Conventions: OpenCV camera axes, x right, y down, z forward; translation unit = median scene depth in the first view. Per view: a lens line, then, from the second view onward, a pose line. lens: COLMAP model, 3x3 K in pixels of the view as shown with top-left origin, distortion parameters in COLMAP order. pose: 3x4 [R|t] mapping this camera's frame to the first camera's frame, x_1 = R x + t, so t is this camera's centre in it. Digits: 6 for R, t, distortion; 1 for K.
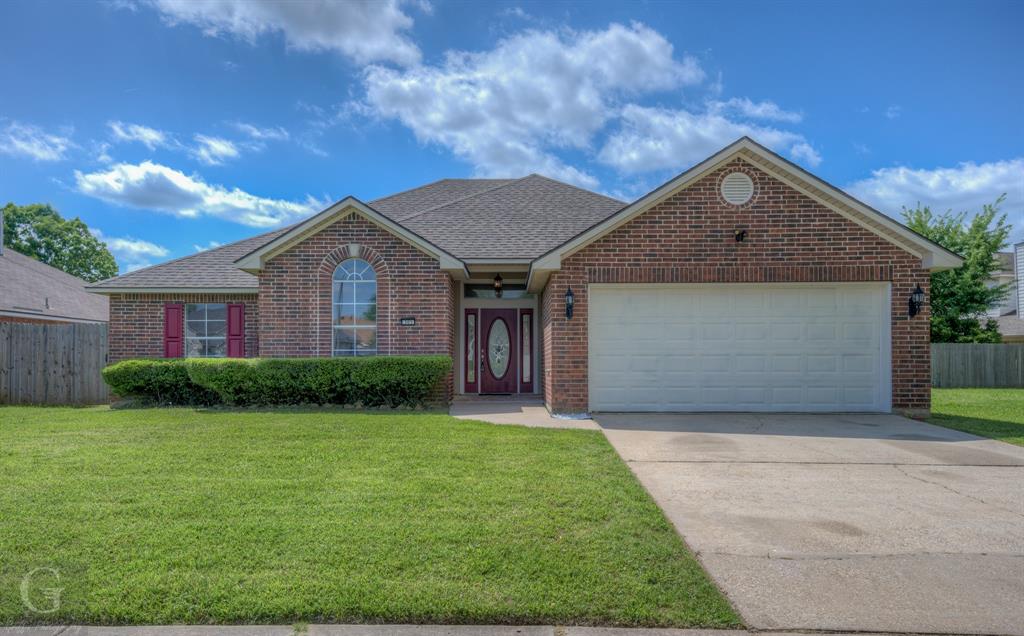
lens RADIAL K [[786.7, 0, 510.6], [0, 786.7, 361.1], [0, 0, 1]] dist [0.071582, 0.005632]
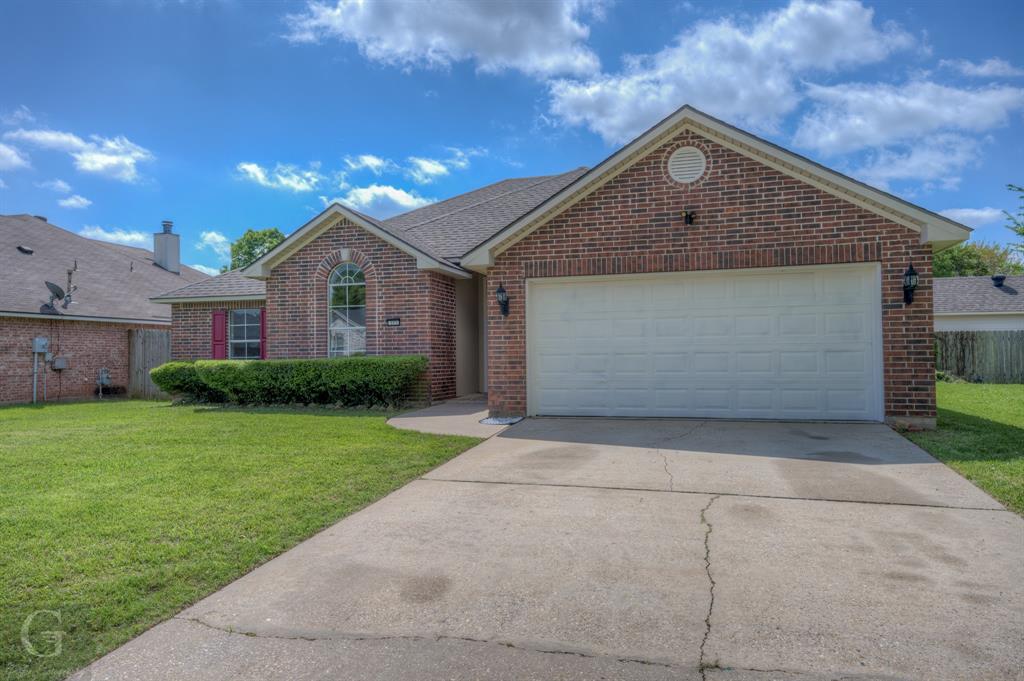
lens RADIAL K [[738.1, 0, 512.3], [0, 738.1, 345.8], [0, 0, 1]] dist [0.076457, 0.009088]
pose [[0.957864, -0.013865, -0.286886, 0.303857], [0.011431, 0.999883, -0.010157, -0.008882], [0.286993, 0.006450, 0.957911, 0.138411]]
